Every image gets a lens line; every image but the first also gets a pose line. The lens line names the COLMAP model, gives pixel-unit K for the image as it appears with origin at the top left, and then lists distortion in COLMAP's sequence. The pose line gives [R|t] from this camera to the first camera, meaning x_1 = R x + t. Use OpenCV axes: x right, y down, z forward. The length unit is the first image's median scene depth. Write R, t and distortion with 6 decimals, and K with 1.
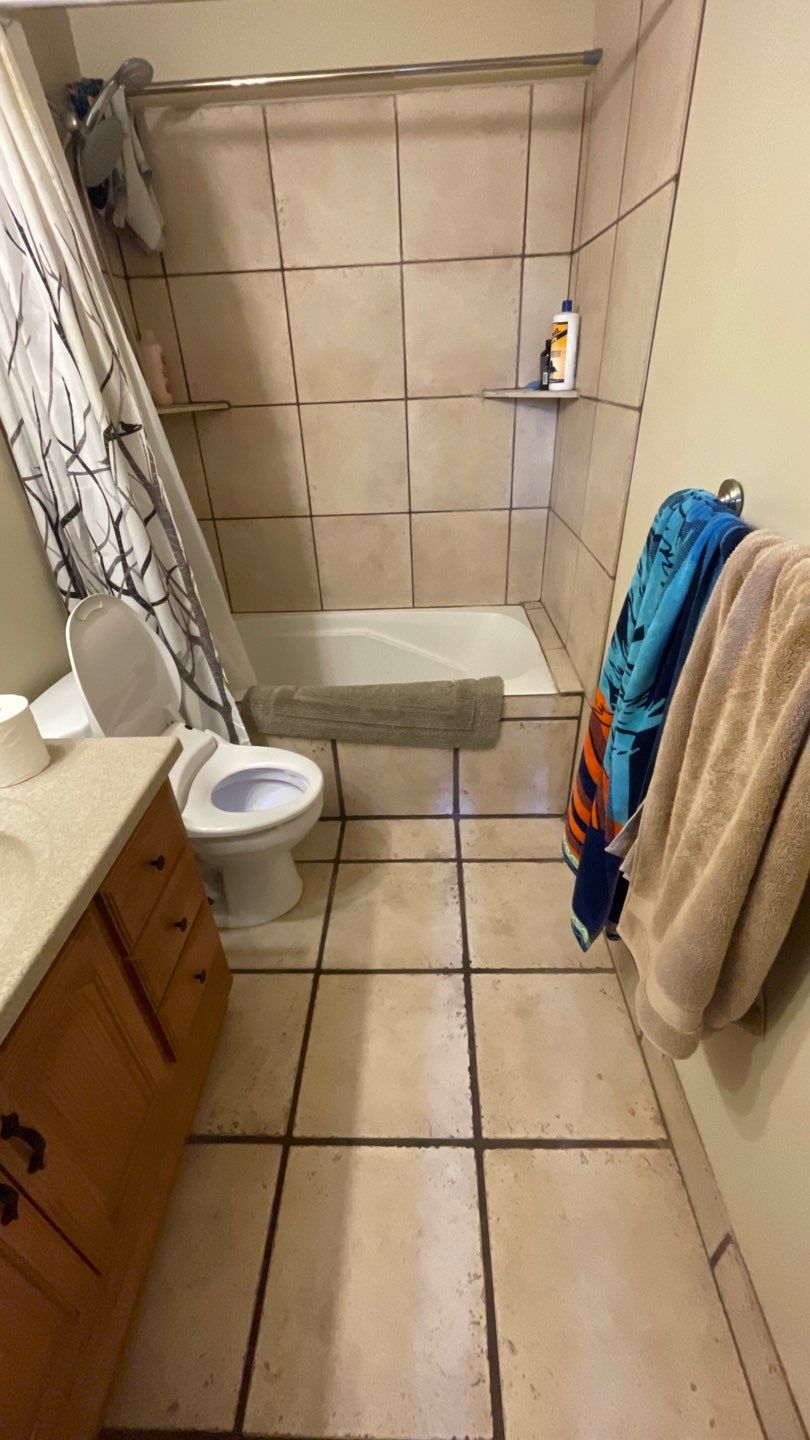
lens RADIAL K [[579.2, 0, 404.5], [0, 579.2, 721.6], [0, 0, 1]] dist [-0.007223, 0.001212]
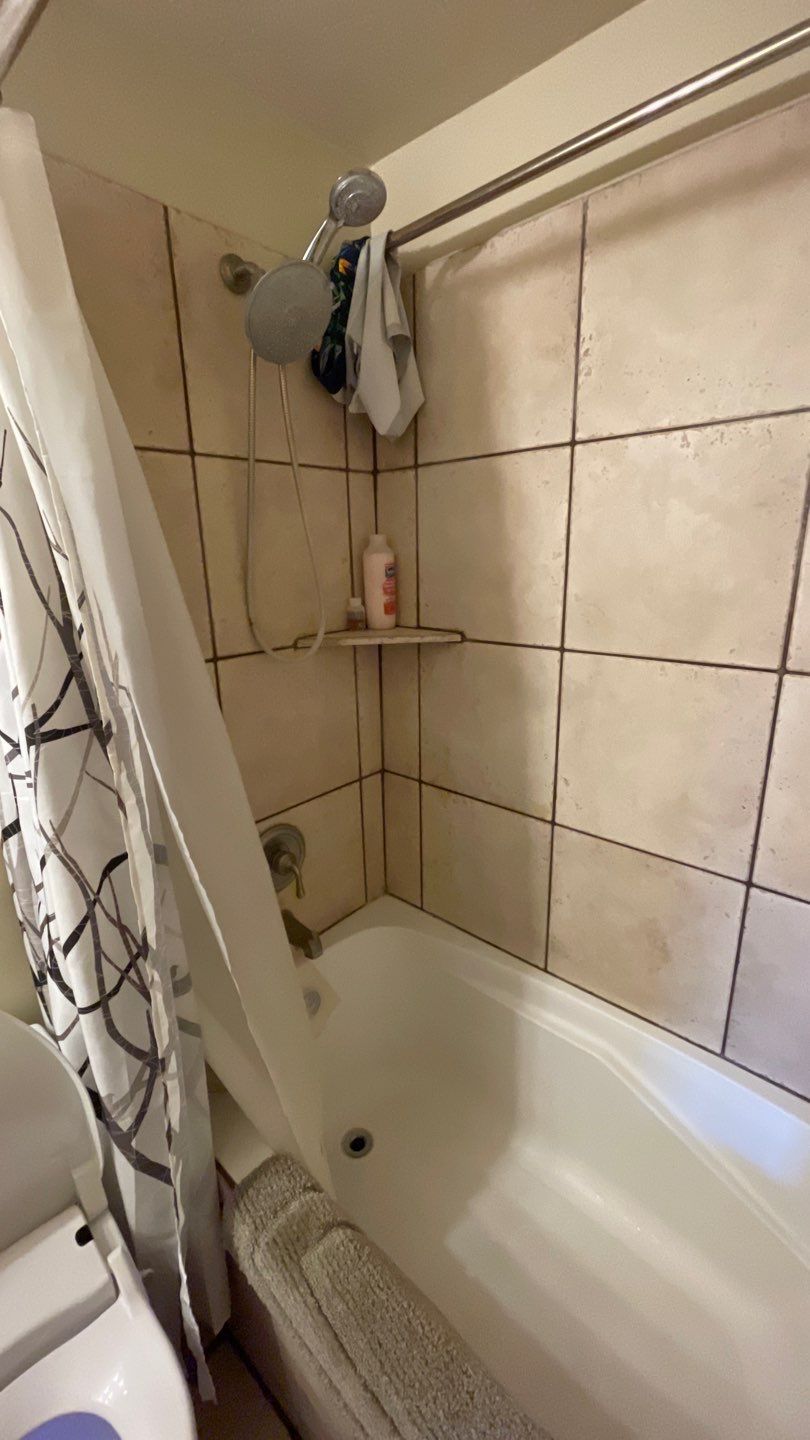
lens RADIAL K [[579.2, 0, 408.4], [0, 579.2, 717.4], [0, 0, 1]] dist [-0.007223, 0.001212]
pose [[0.769789, 0.194638, -0.607899, 0.060006], [-0.335727, 0.933459, -0.126258, -0.371729], [0.542874, 0.301280, 0.783912, 0.501466]]
